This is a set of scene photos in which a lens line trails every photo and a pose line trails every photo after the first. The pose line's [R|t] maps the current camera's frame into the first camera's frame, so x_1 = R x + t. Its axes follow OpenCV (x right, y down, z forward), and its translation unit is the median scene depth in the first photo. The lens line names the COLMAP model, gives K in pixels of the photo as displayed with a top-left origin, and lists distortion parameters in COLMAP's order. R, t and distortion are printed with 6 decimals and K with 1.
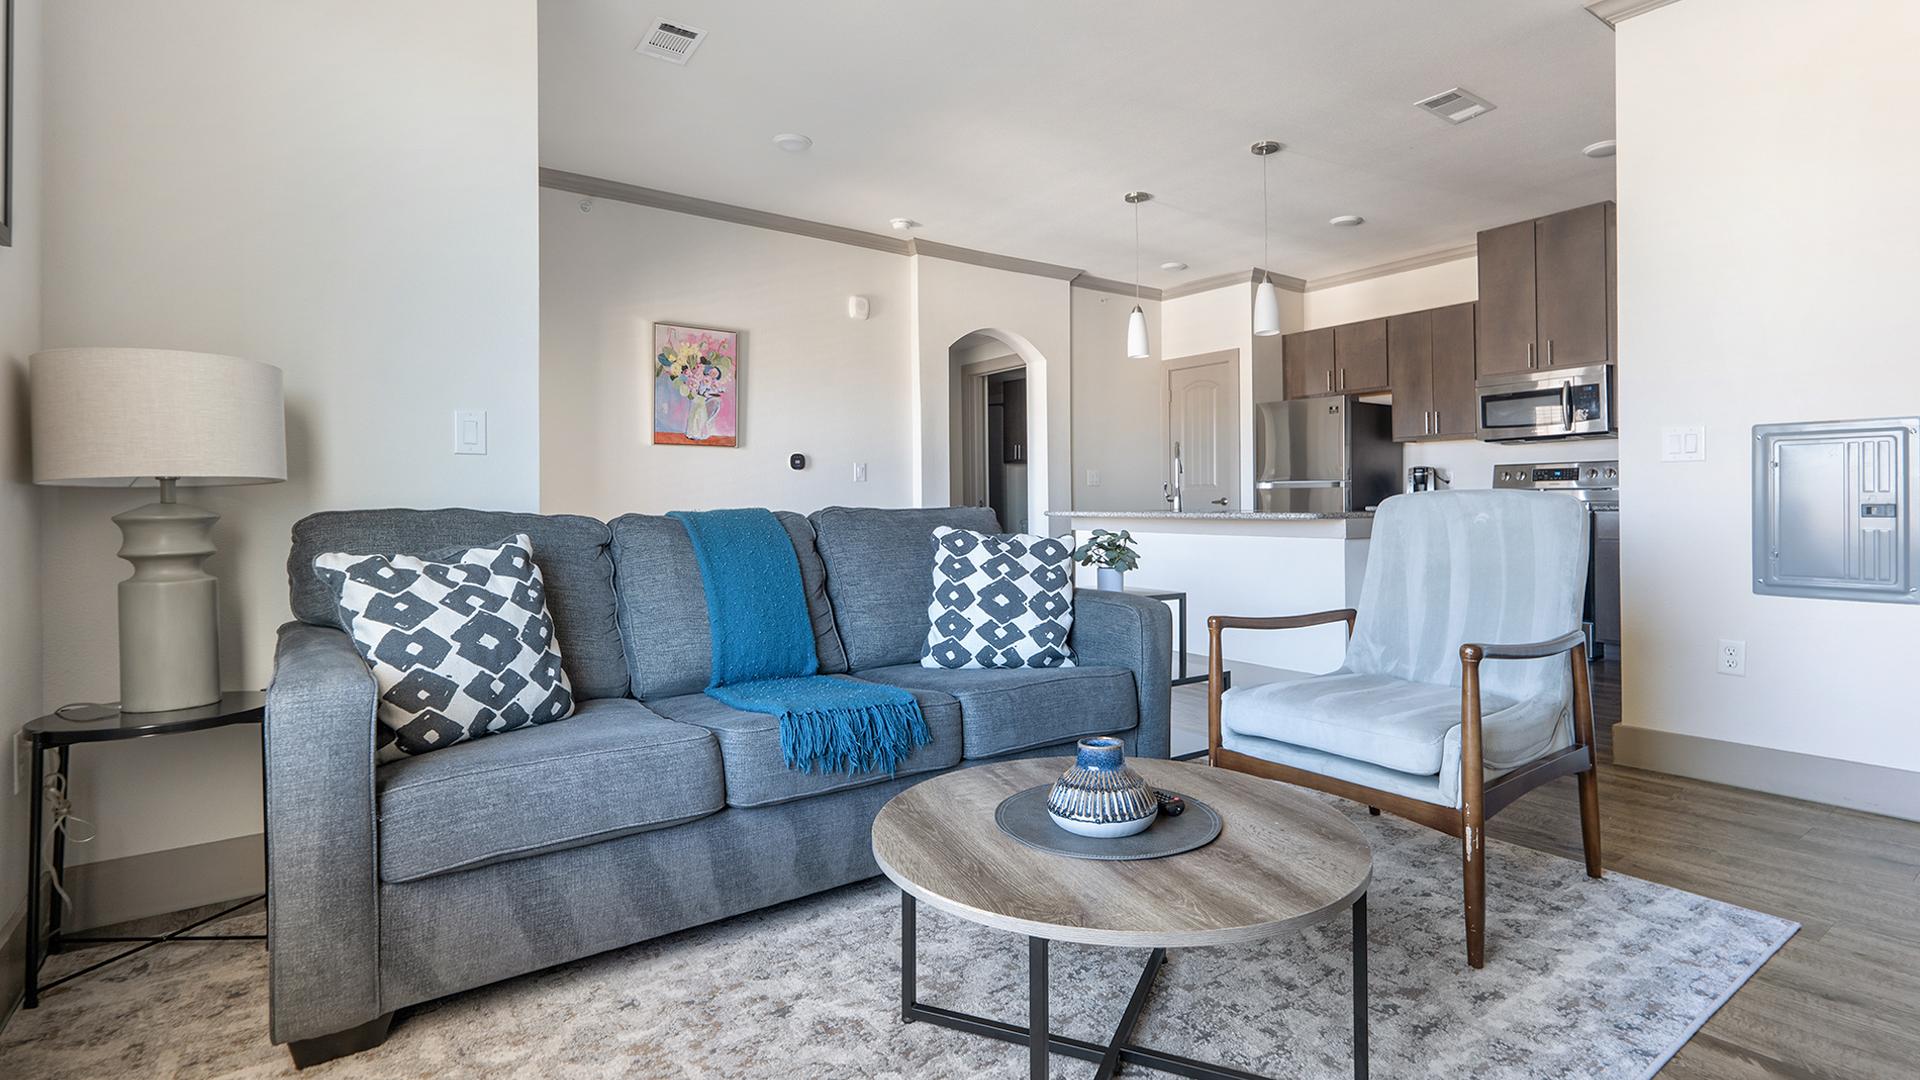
lens RADIAL K [[908.4, 0, 947.8], [0, 908.4, 476.3], [0, 0, 1]] dist [0.000767, 0.001940]
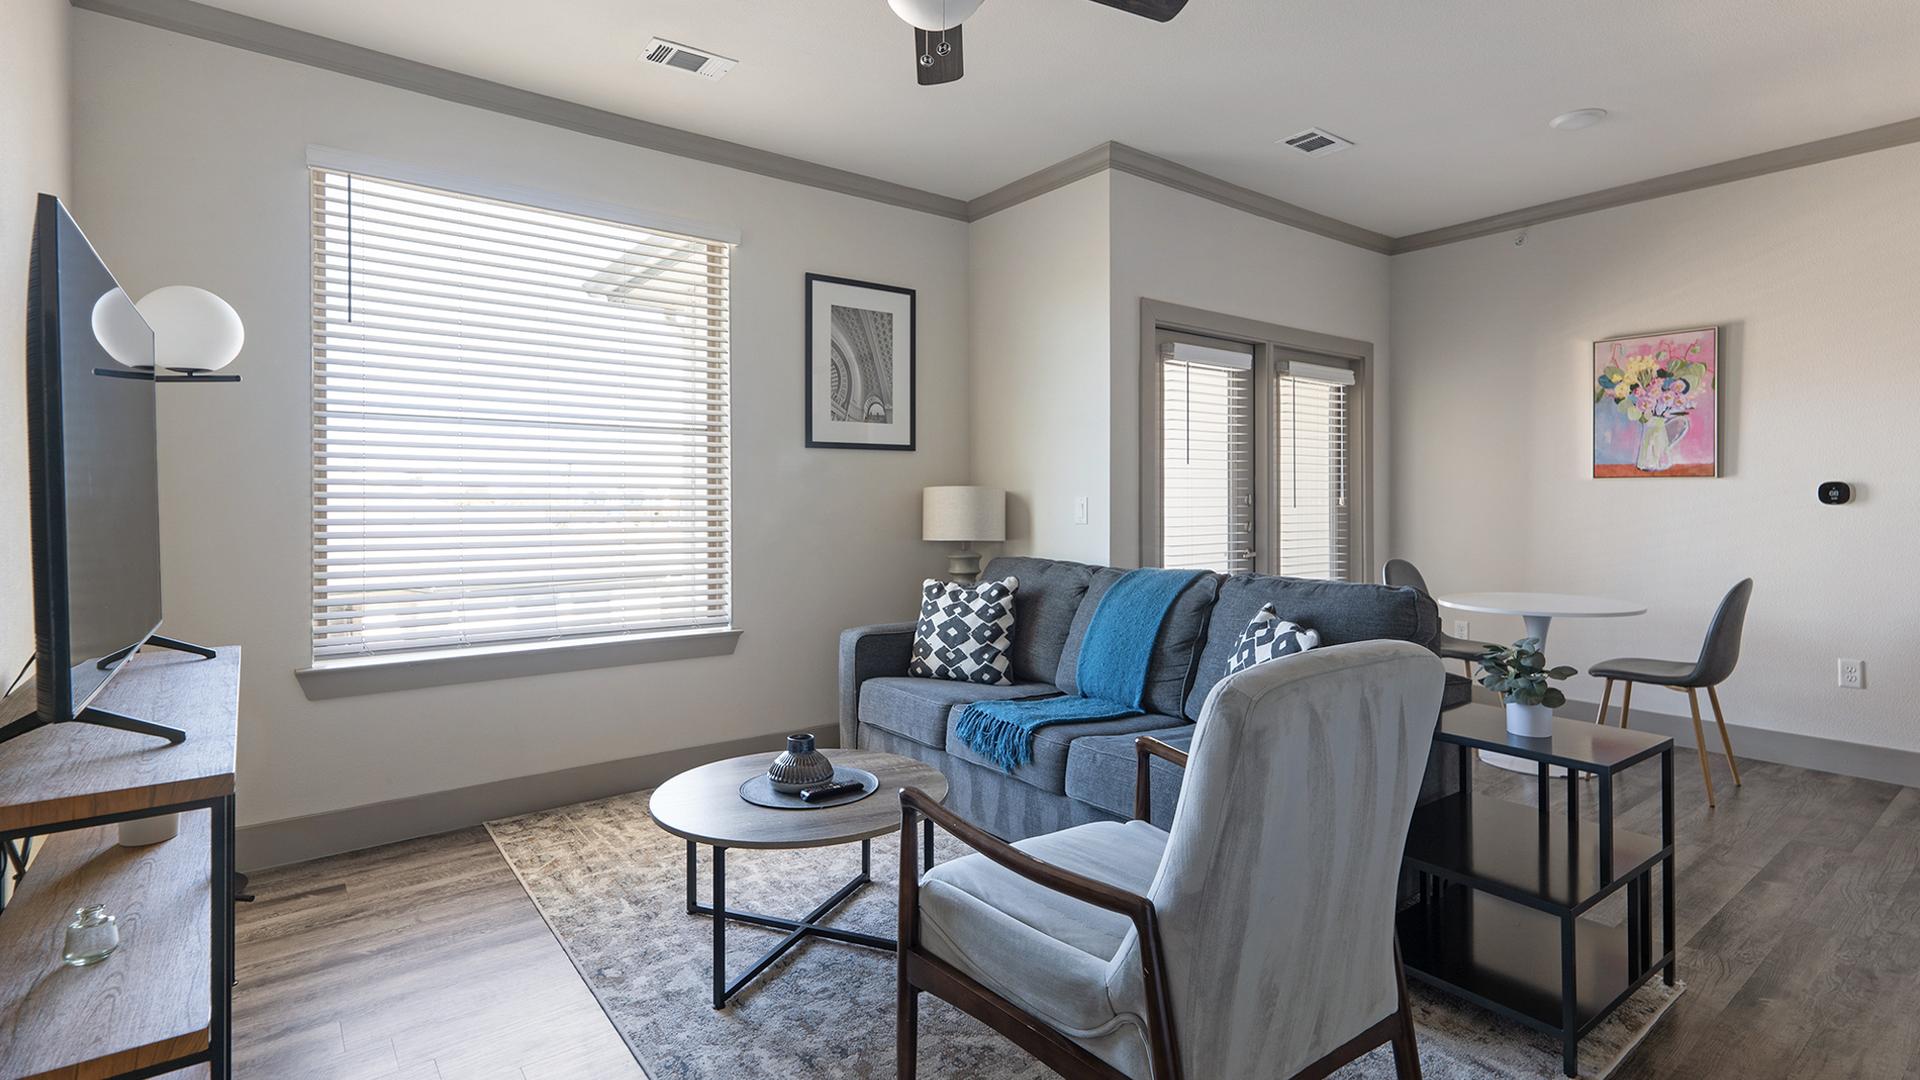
lens RADIAL K [[908.4, 0, 977.9], [0, 908.4, 504.3], [0, 0, 1]] dist [0.000767, 0.001940]
pose [[0.031233, 0.010015, -0.999462, 0.536212], [0.022080, 0.999699, 0.010707, -0.031531], [0.999268, -0.022402, 0.031002, 0.352847]]
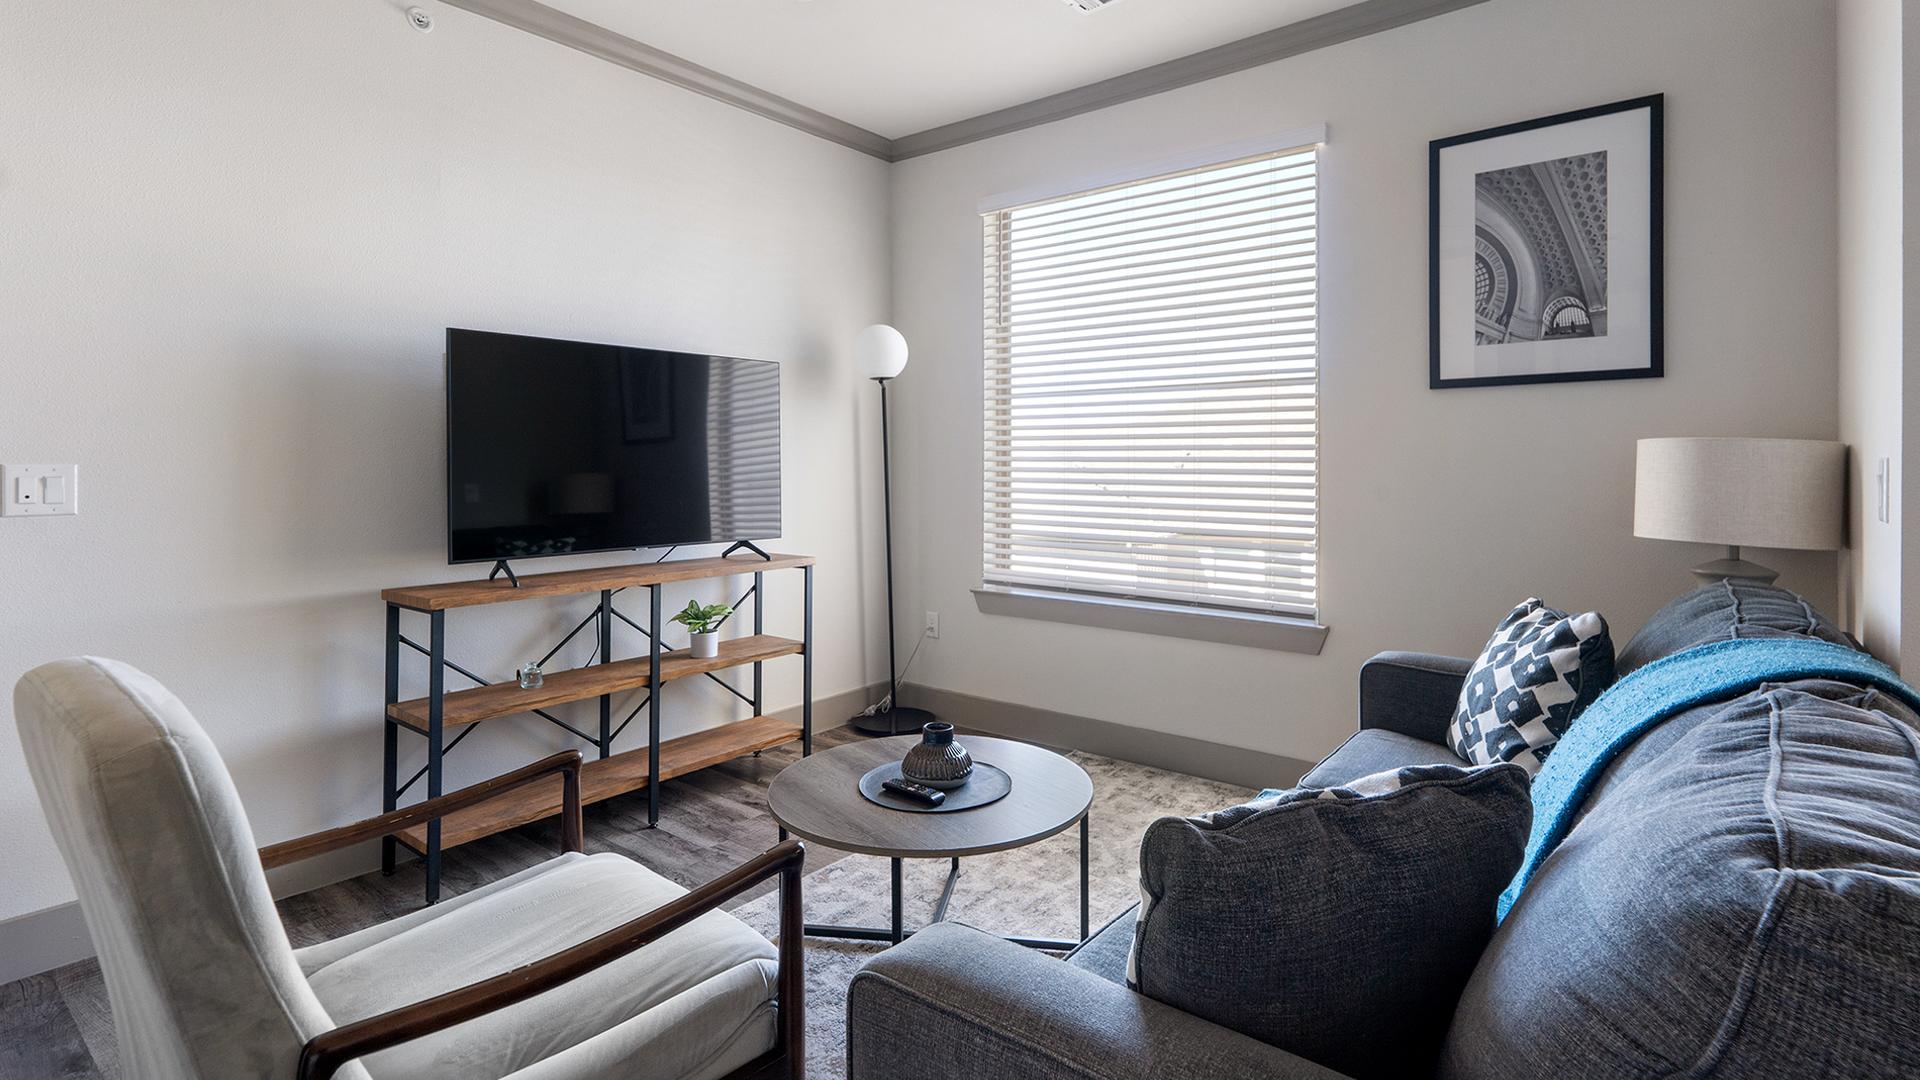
lens RADIAL K [[908.4, 0, 975.6], [0, 908.4, 462.4], [0, 0, 1]] dist [0.000767, 0.001940]
pose [[-0.962505, 0.005035, -0.271217, 0.162014], [0.010458, 0.999773, -0.018553, -0.023142], [0.271062, -0.020694, -0.962339, 0.689631]]
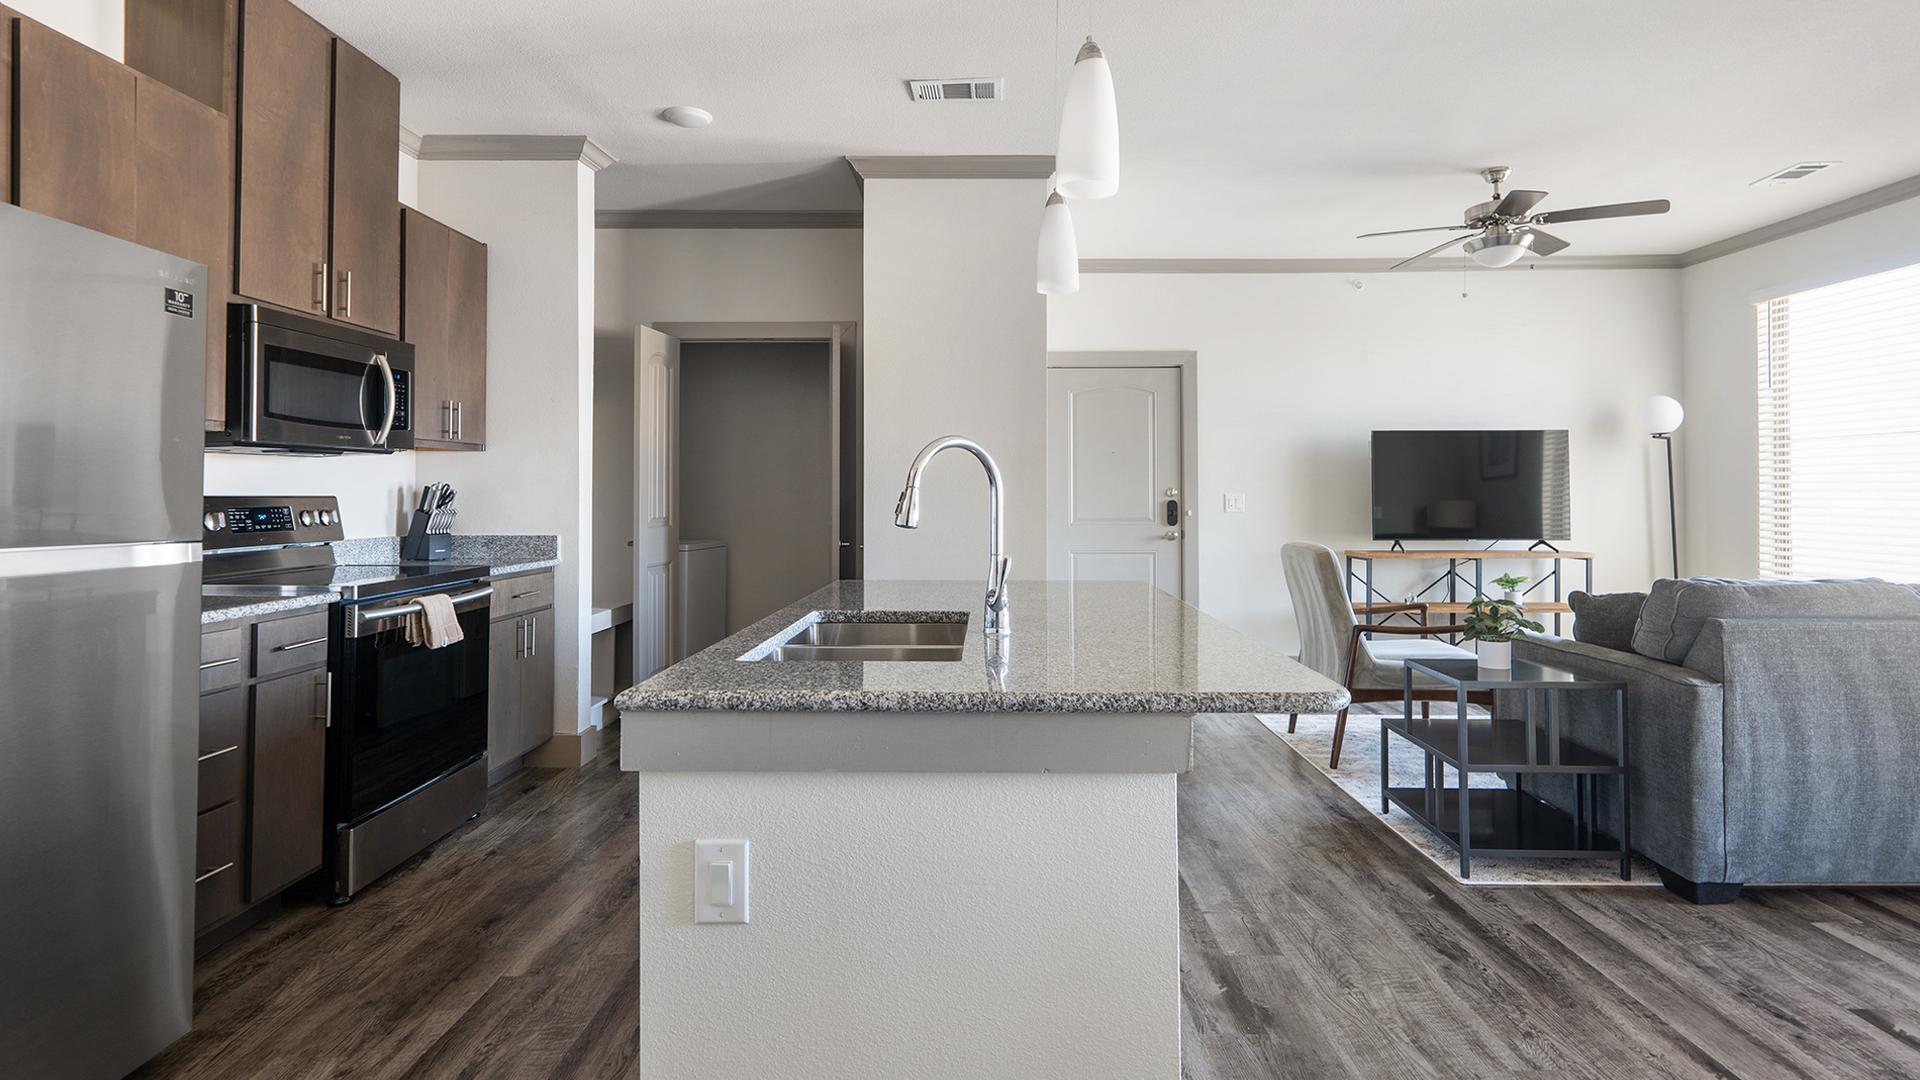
lens RADIAL K [[908.4, 0, 976.5], [0, 908.4, 484.3], [0, 0, 1]] dist [0.000767, 0.001940]
pose [[-0.801938, 0.013050, 0.597265, 0.037790], [-0.007031, 0.999486, -0.031279, -0.008737], [-0.597366, -0.029283, -0.801434, 1.279642]]
